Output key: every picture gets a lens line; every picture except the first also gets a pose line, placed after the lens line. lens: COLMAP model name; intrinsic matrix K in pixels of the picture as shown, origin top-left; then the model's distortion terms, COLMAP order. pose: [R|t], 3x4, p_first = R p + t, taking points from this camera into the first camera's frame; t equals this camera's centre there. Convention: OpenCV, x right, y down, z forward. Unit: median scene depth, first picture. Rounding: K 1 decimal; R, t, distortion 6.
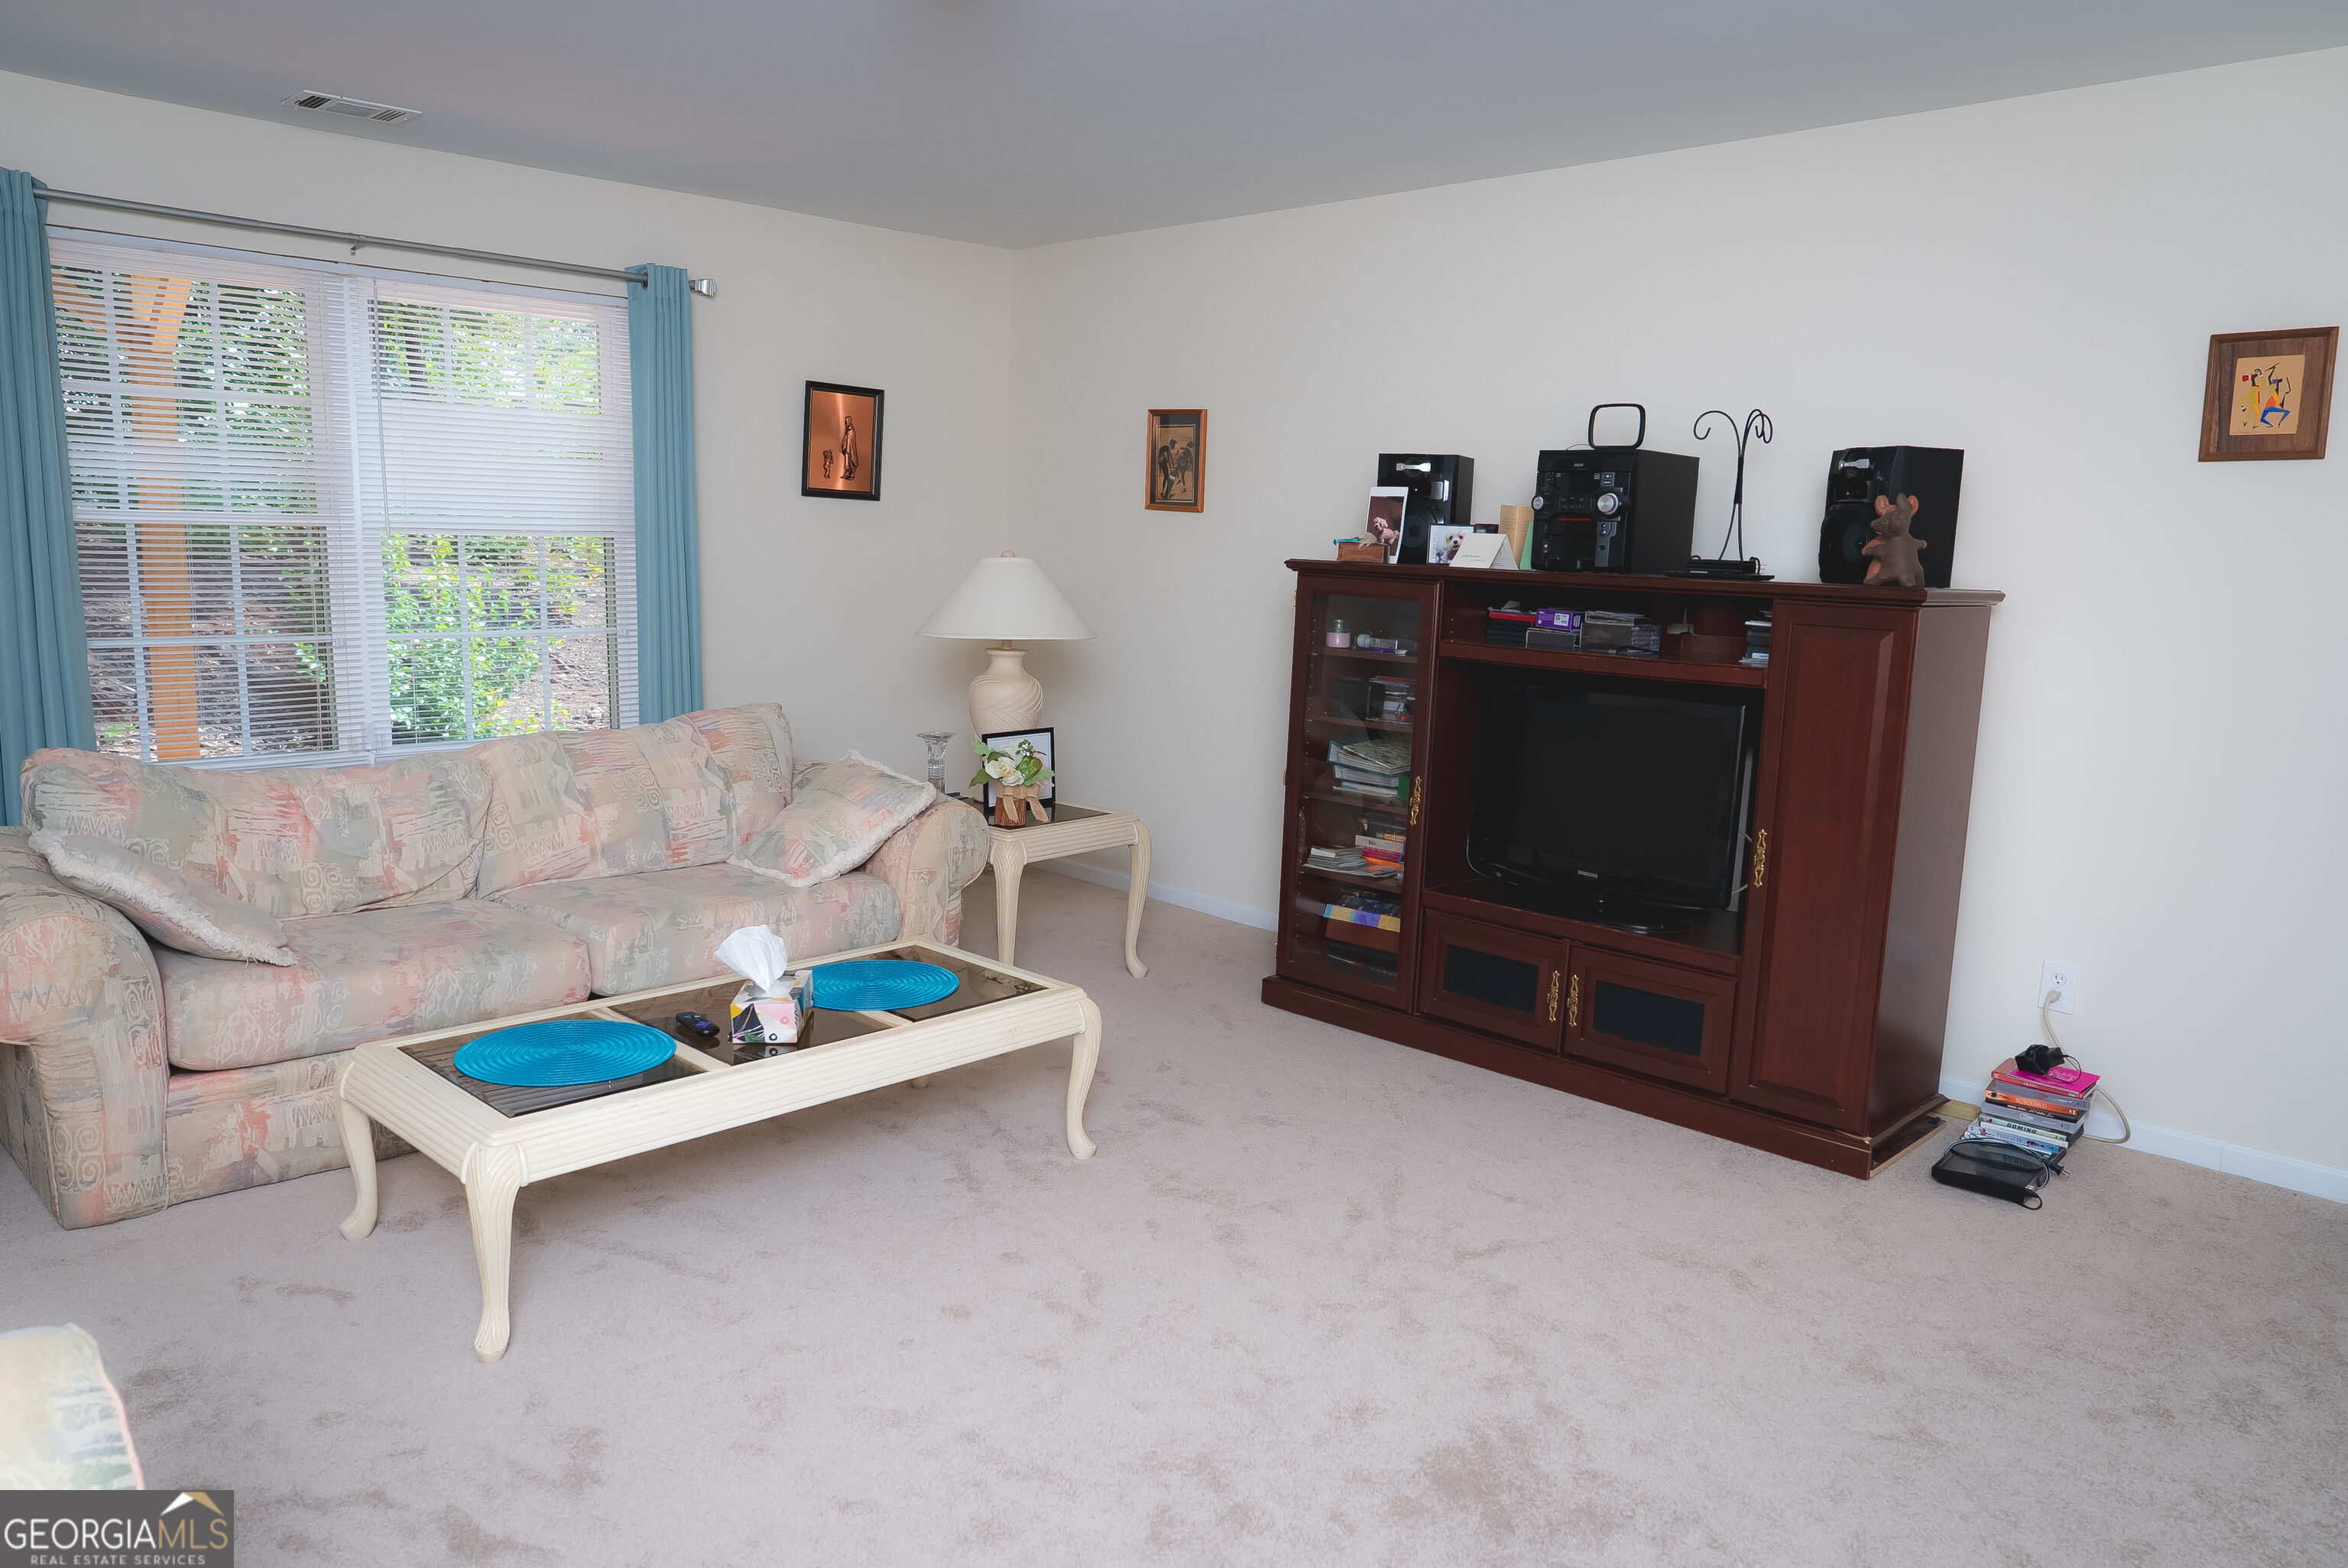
lens RADIAL K [[1636.7, 0, 1174.0], [0, 1636.7, 784.0], [0, 0, 1]] dist [-0.008378, -0.005101]
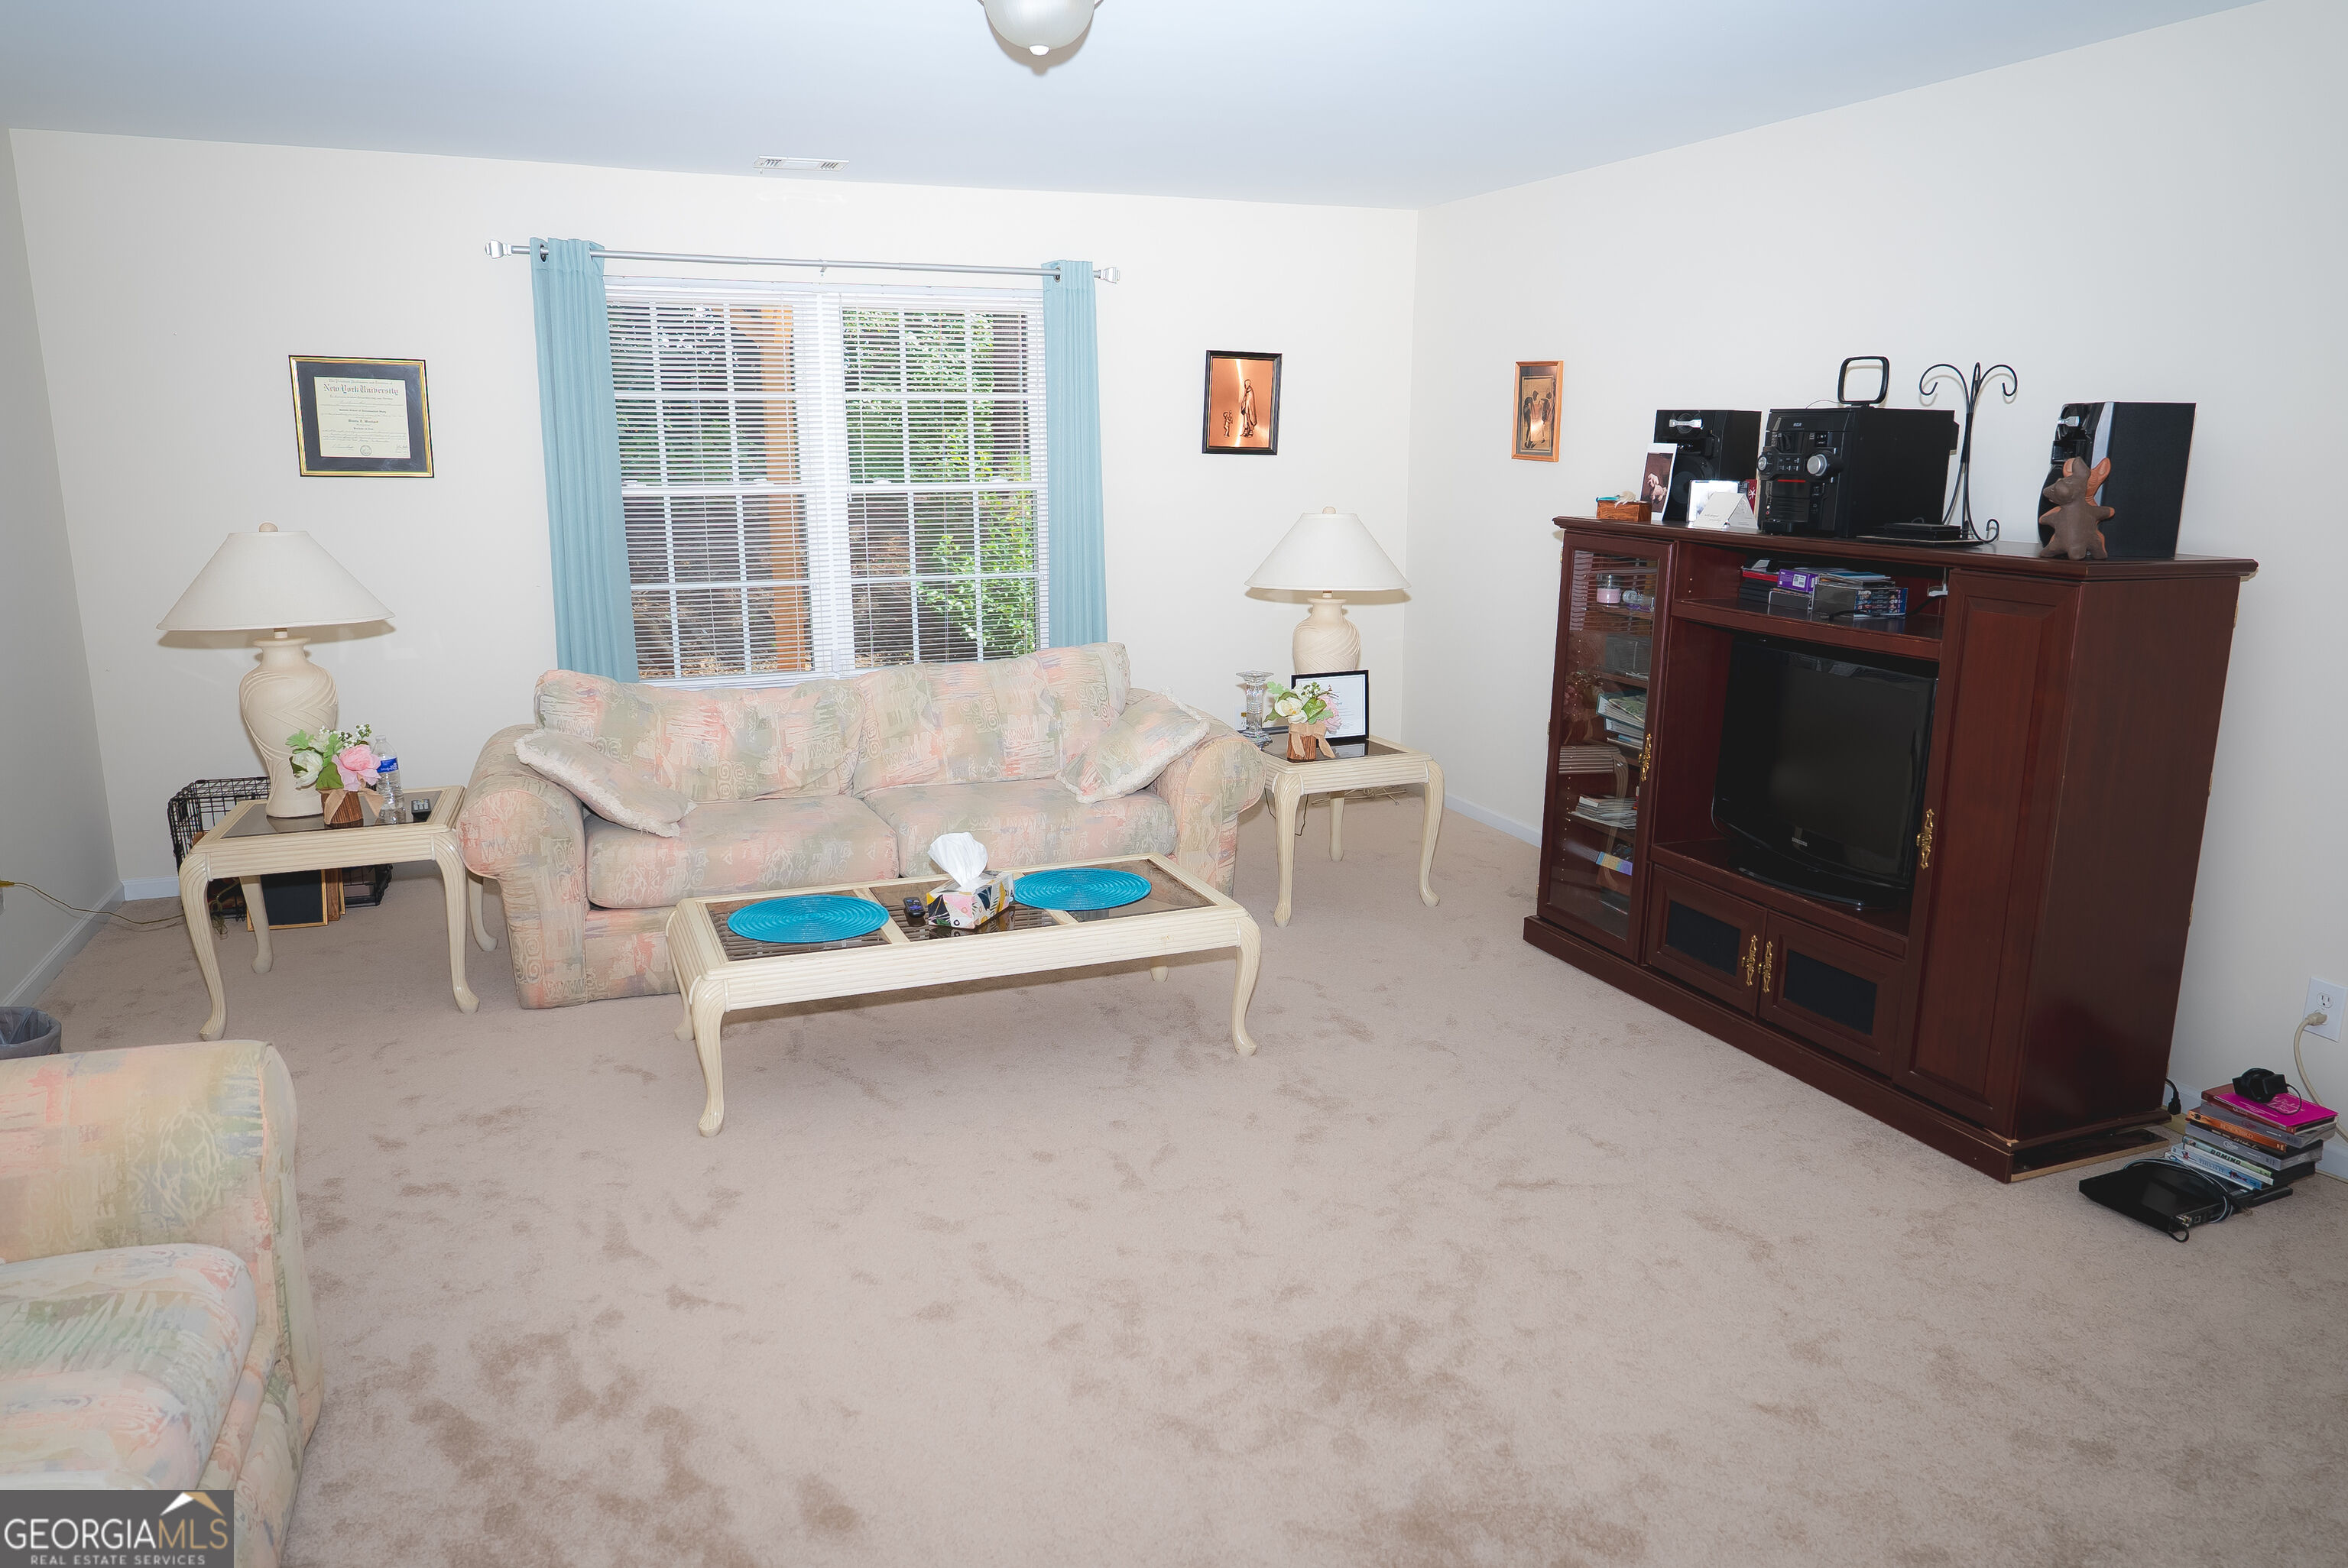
lens RADIAL K [[1624.8, 0, 1174.0], [0, 1624.8, 784.0], [0, 0, 1]] dist [-0.016083, -0.003410]
pose [[0.910012, 0.060647, -0.410121, 0.320771], [-0.038265, 0.997307, 0.062570, -0.027415], [0.412811, -0.041246, 0.909882, -0.043859]]
